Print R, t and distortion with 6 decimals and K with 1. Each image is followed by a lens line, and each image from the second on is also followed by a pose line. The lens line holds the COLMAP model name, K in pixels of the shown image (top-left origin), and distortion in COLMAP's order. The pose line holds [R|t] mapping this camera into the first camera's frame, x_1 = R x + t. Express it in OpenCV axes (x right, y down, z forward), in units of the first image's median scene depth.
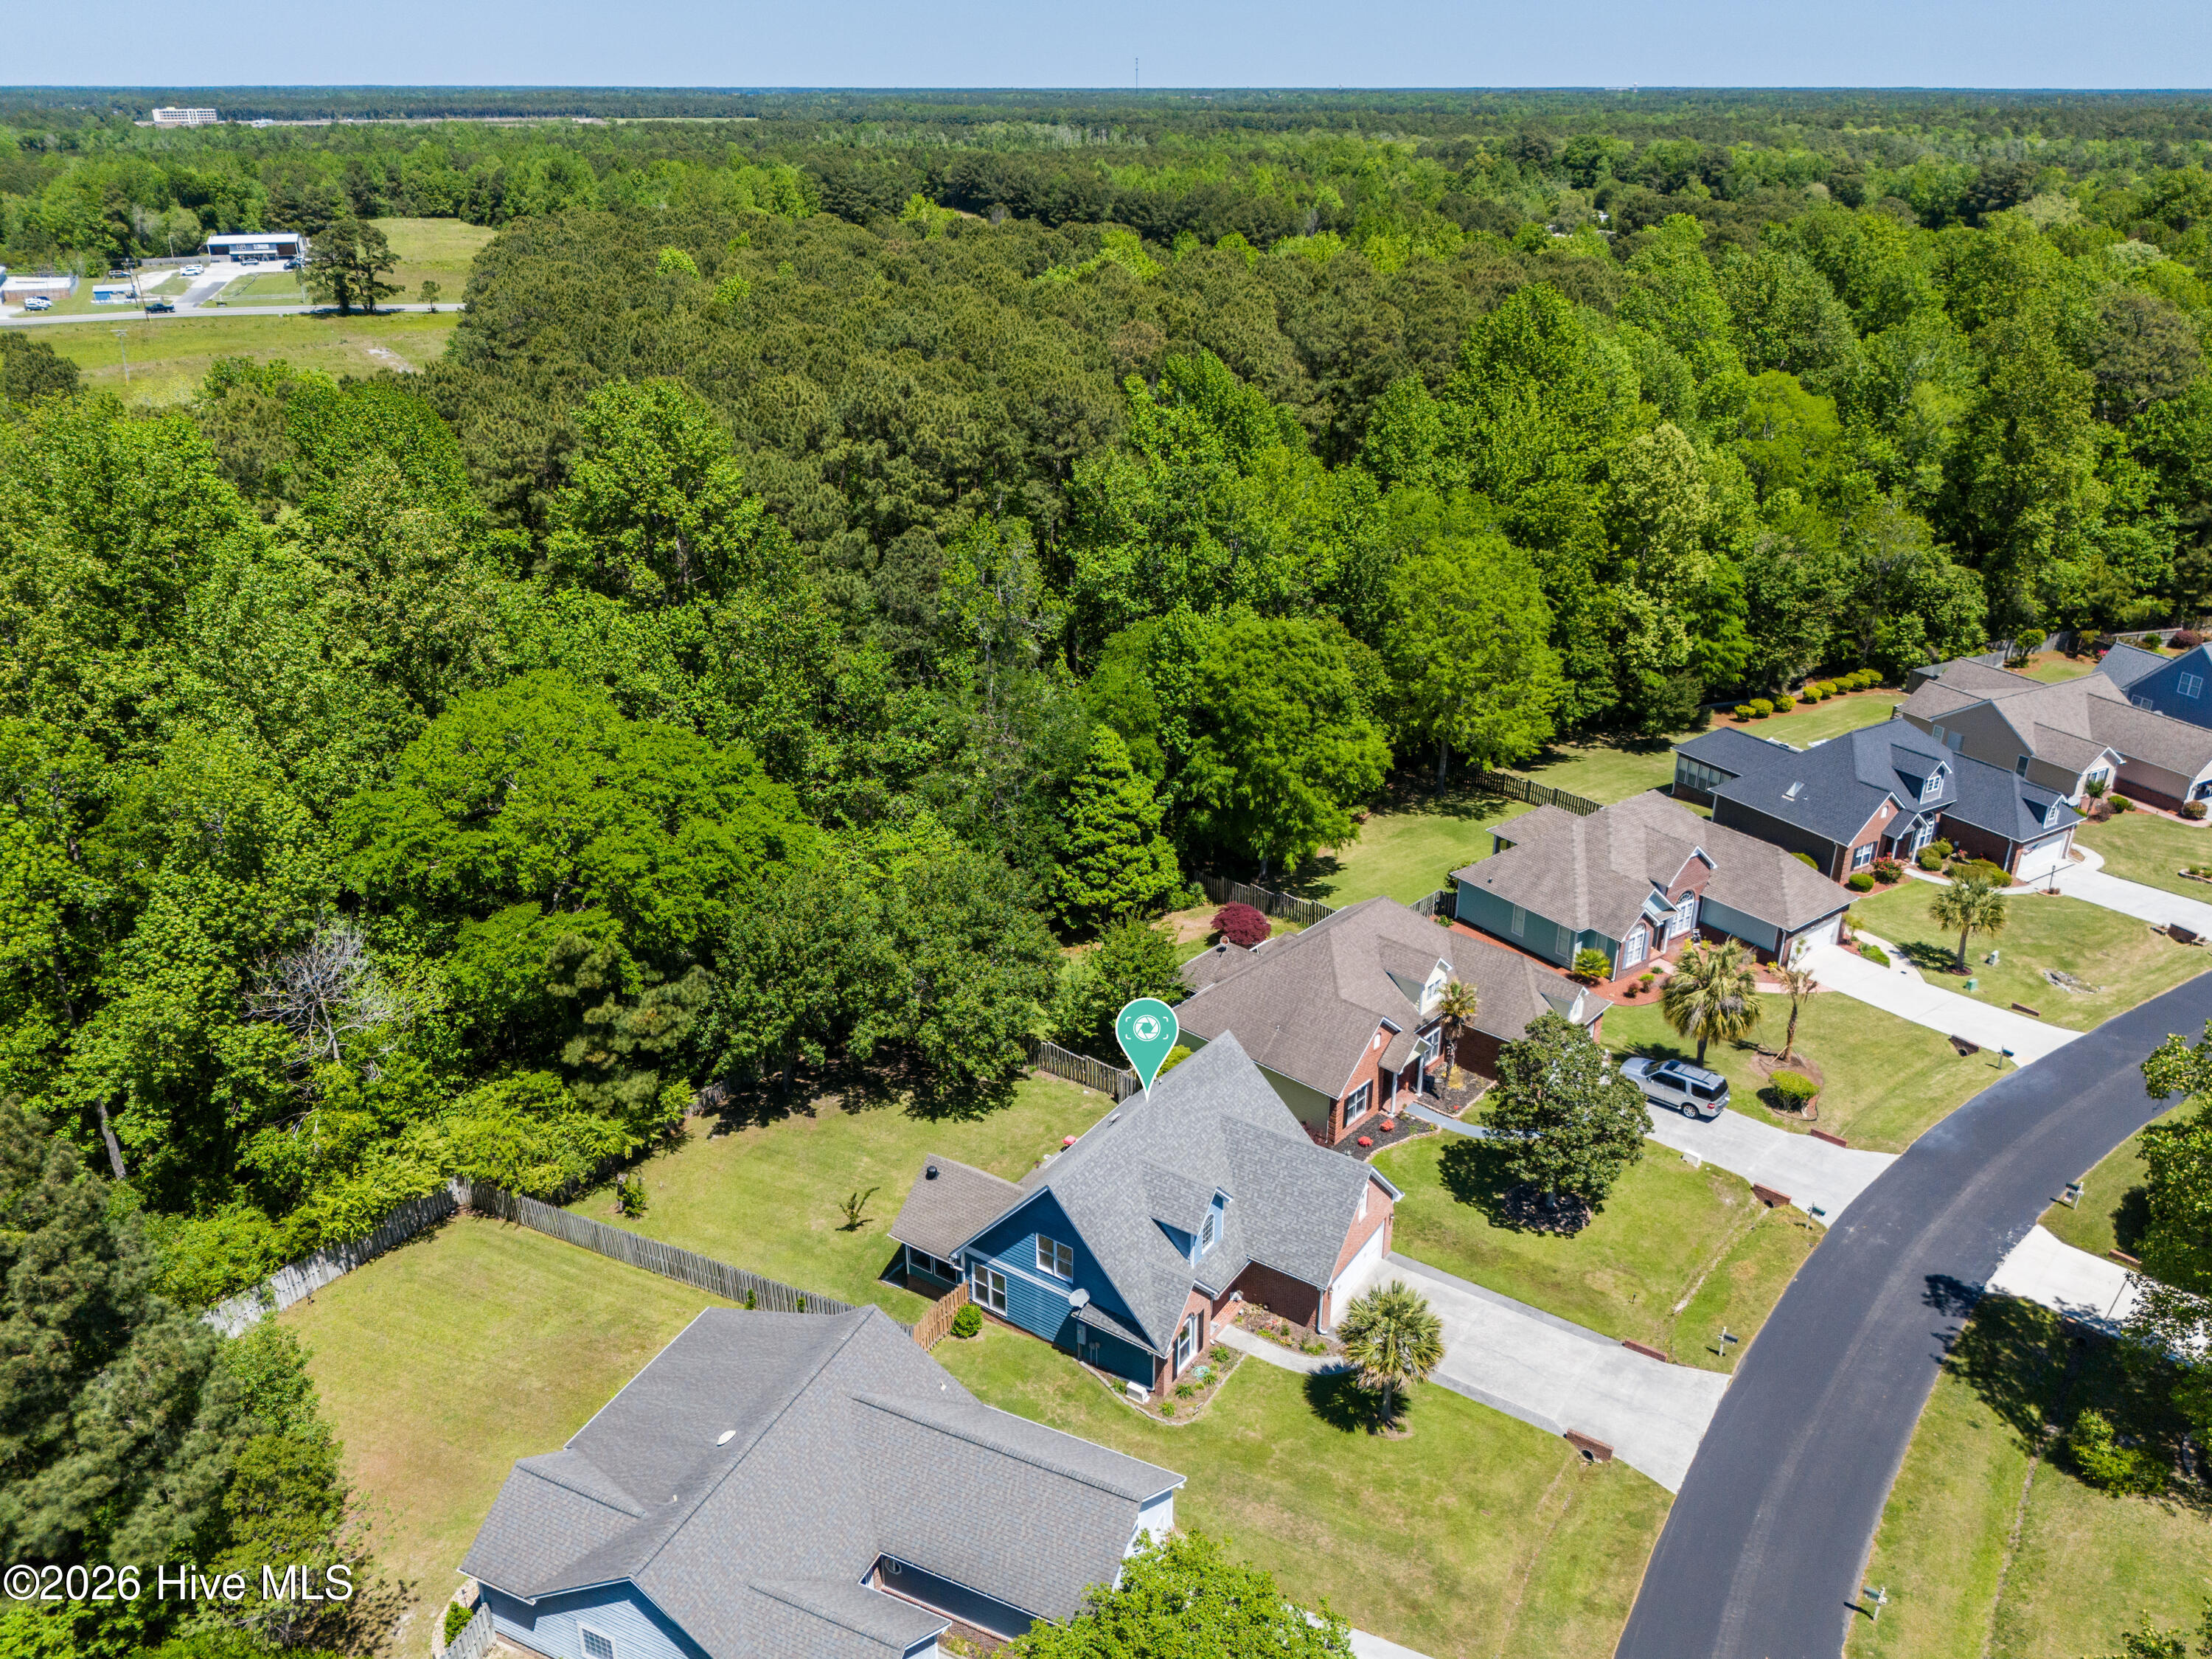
lens RADIAL K [[1664.1, 0, 1087.3], [0, 1664.1, 821.1], [0, 0, 1]] dist [0.075282, -0.109698]
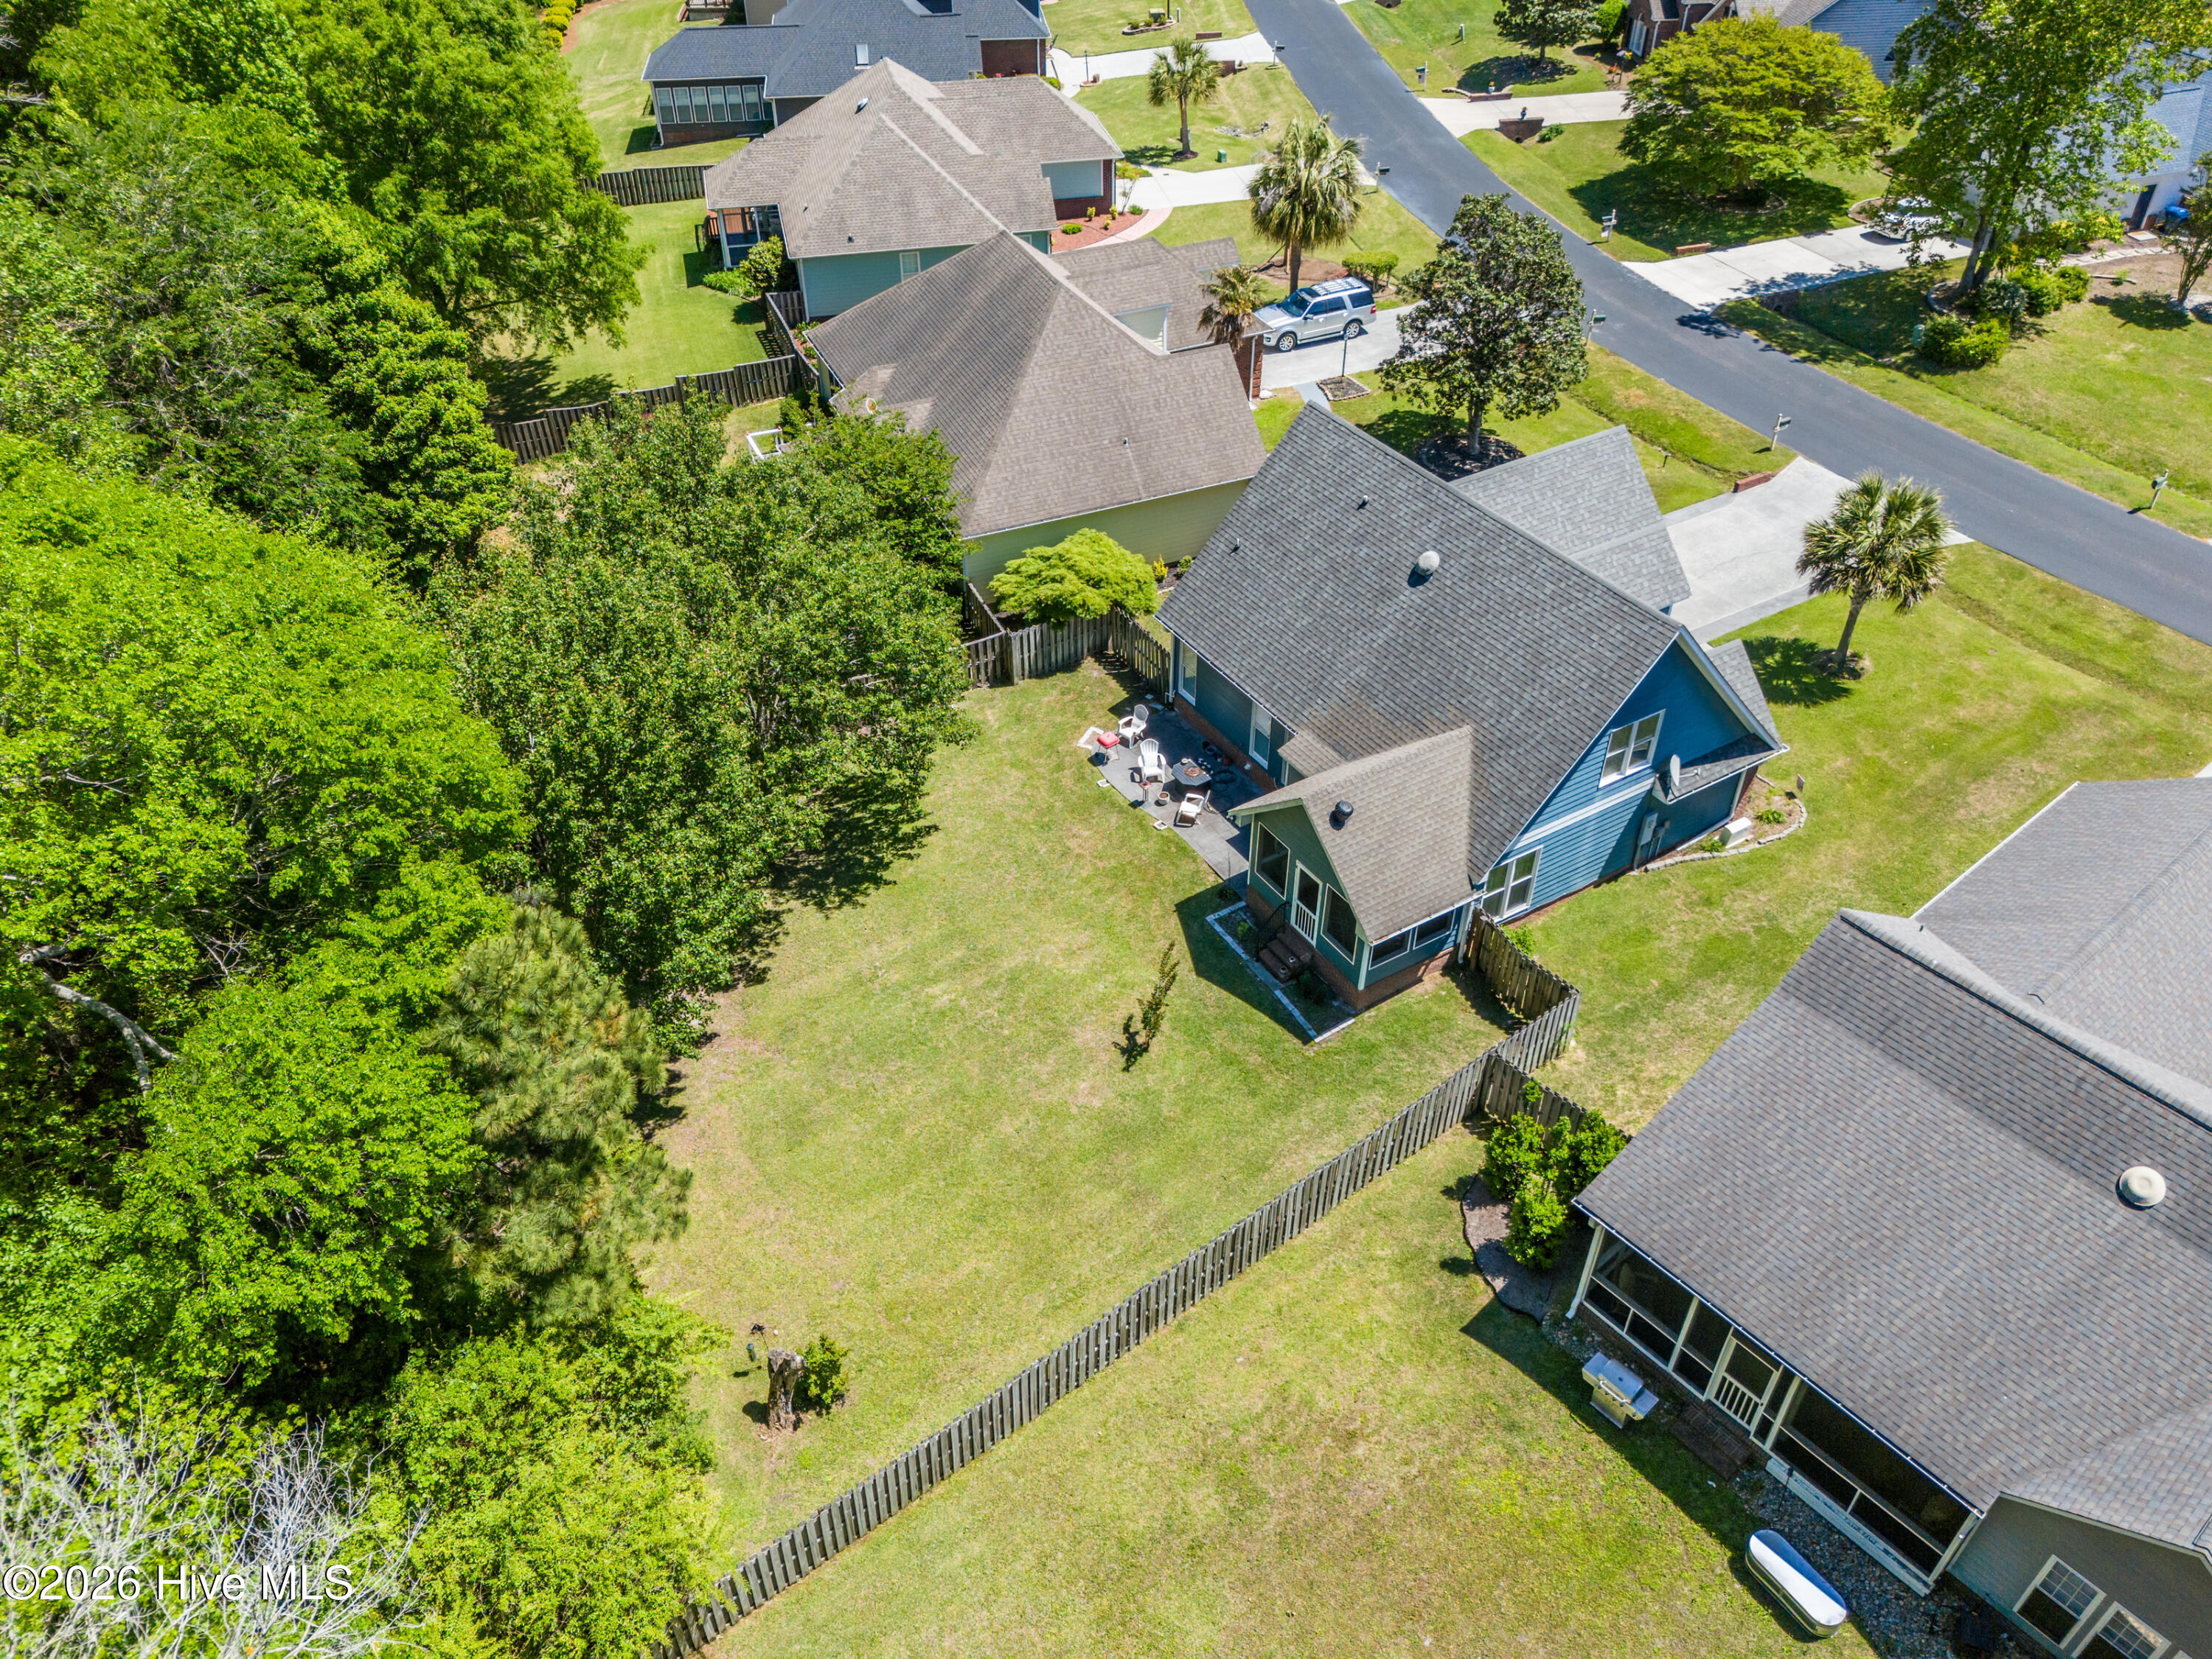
lens RADIAL K [[1664.1, 0, 1087.3], [0, 1664.1, 821.1], [0, 0, 1]] dist [0.075282, -0.109698]
pose [[0.415889, -0.573072, 0.706133, -0.482841], [0.372134, 0.815726, 0.442839, -0.054771], [-0.829791, 0.078604, 0.552512, 0.728180]]
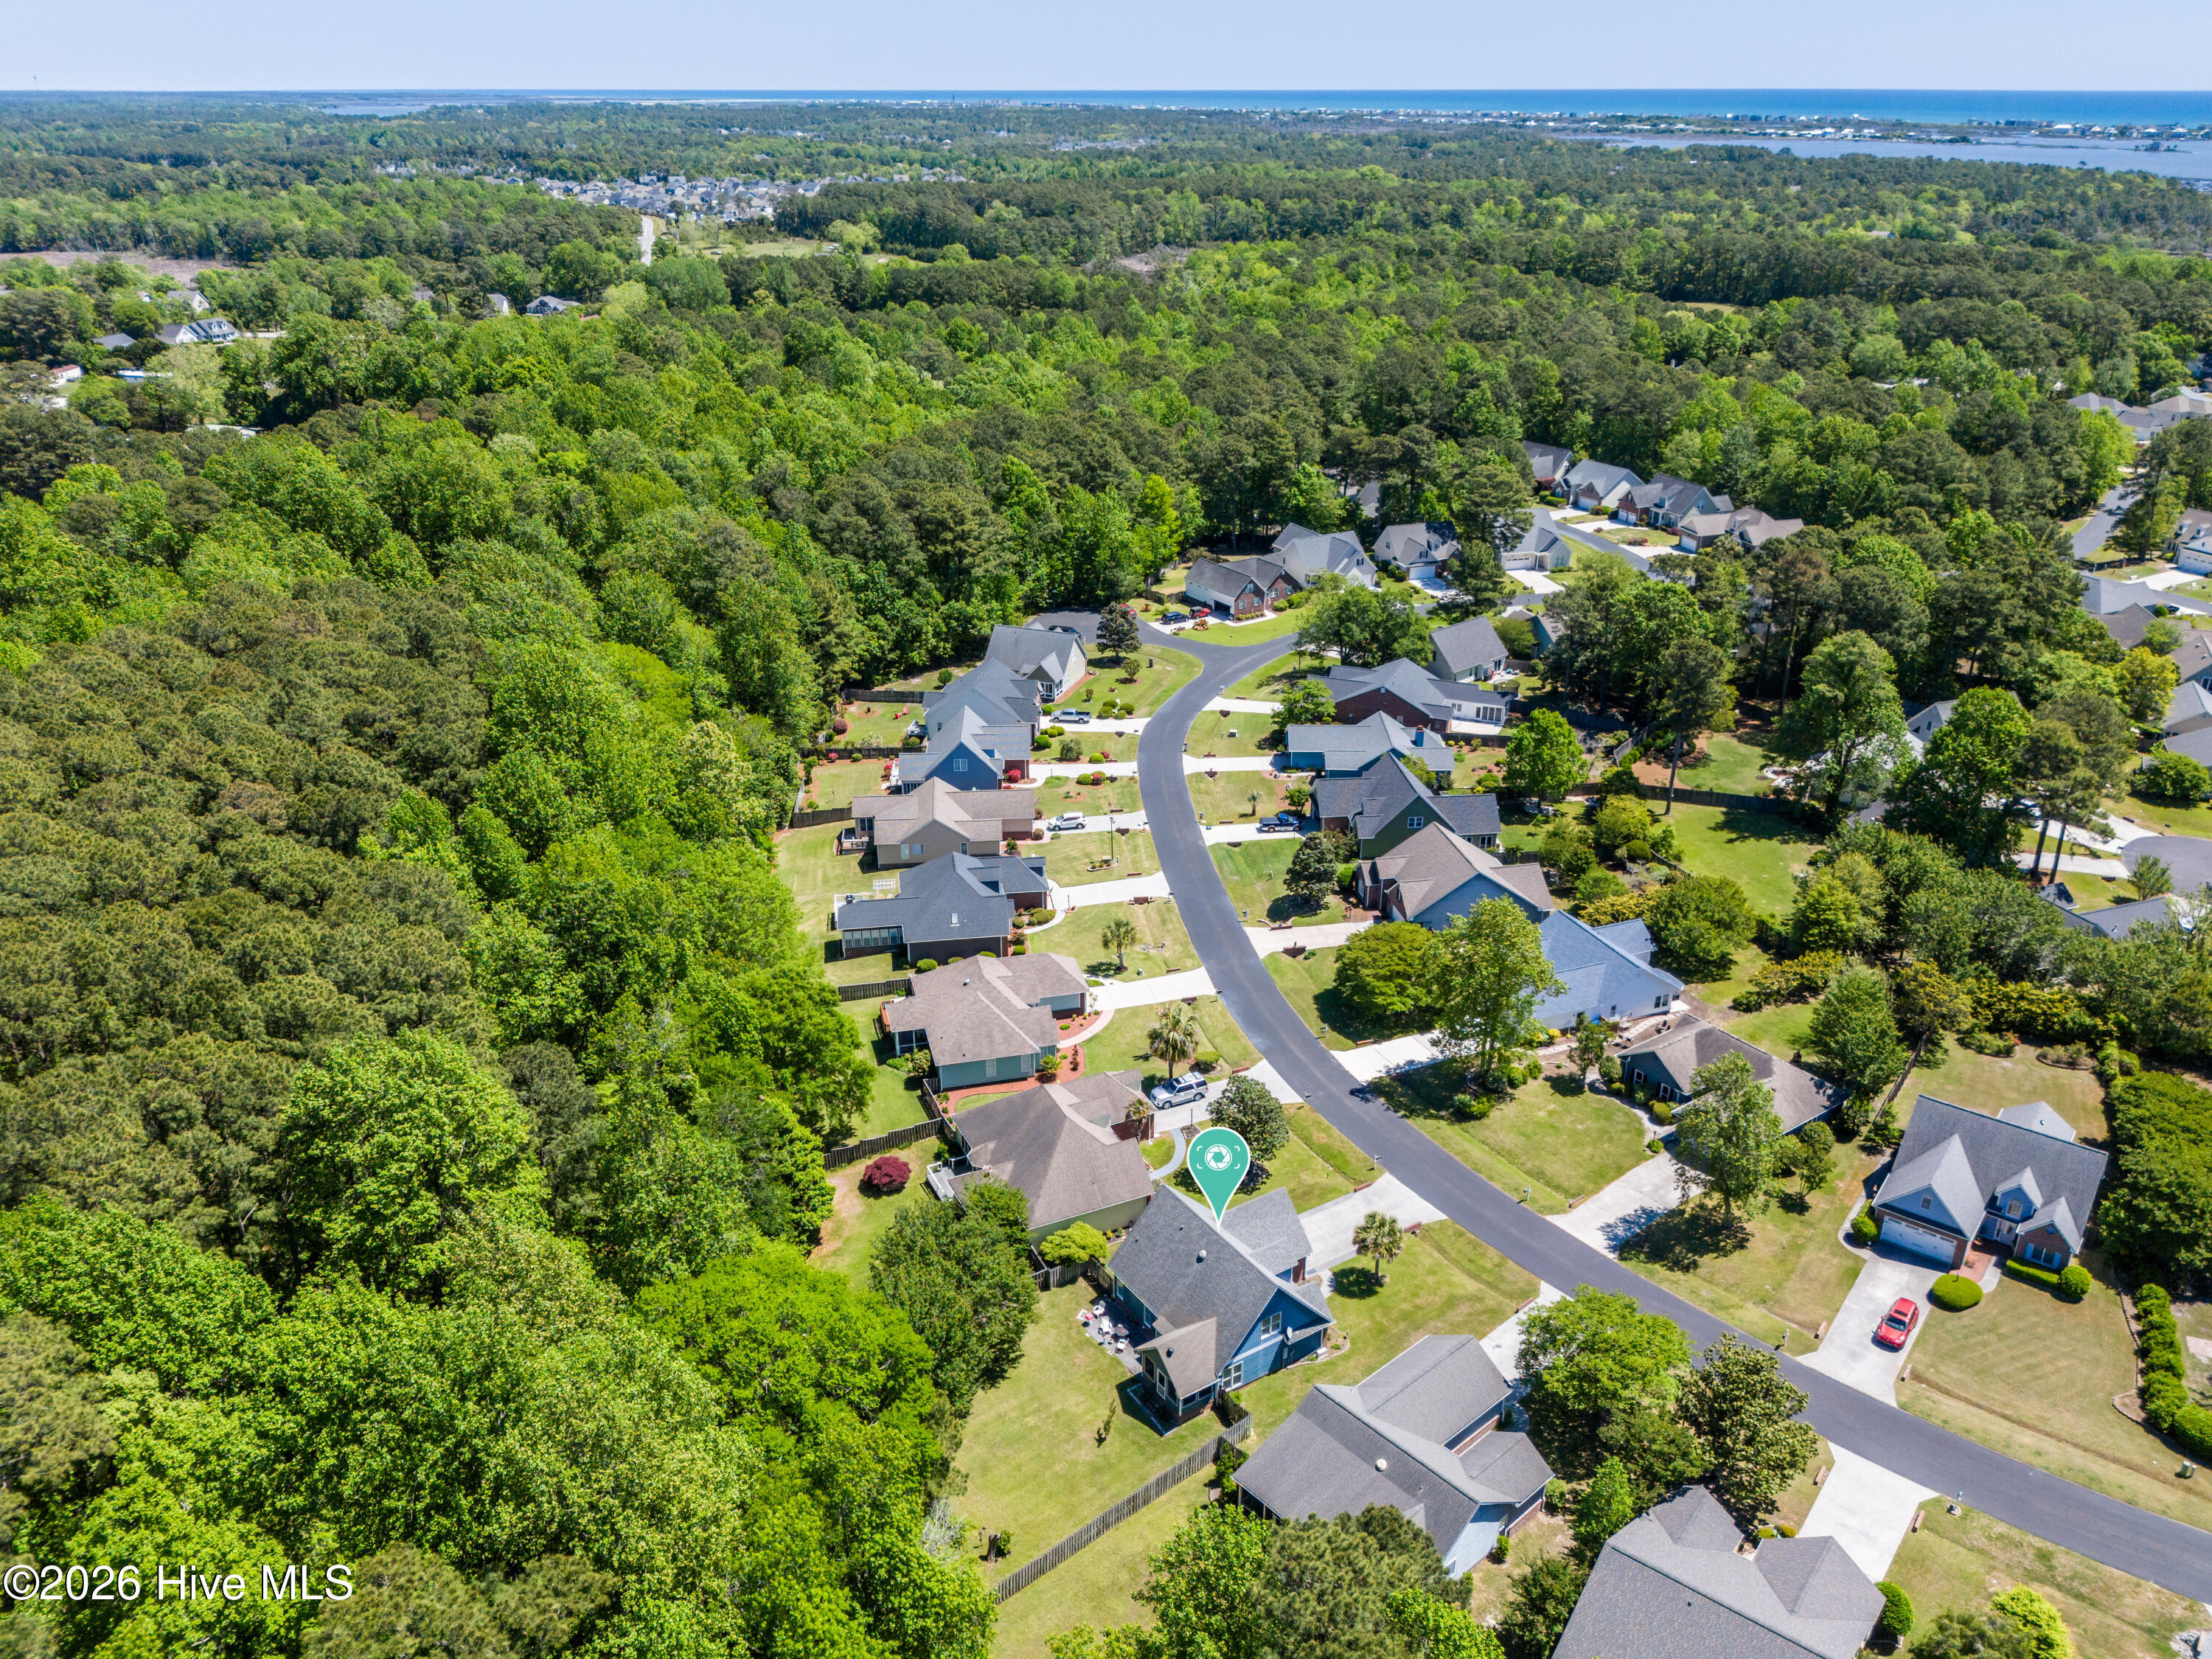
lens RADIAL K [[1664.1, 0, 1087.3], [0, 1664.1, 821.1], [0, 0, 1]] dist [0.075282, -0.109698]
pose [[0.393338, -0.367380, 0.842804, -1.228091], [0.374159, 0.901313, 0.218264, -0.599622], [-0.839816, 0.229492, 0.491979, 0.145546]]
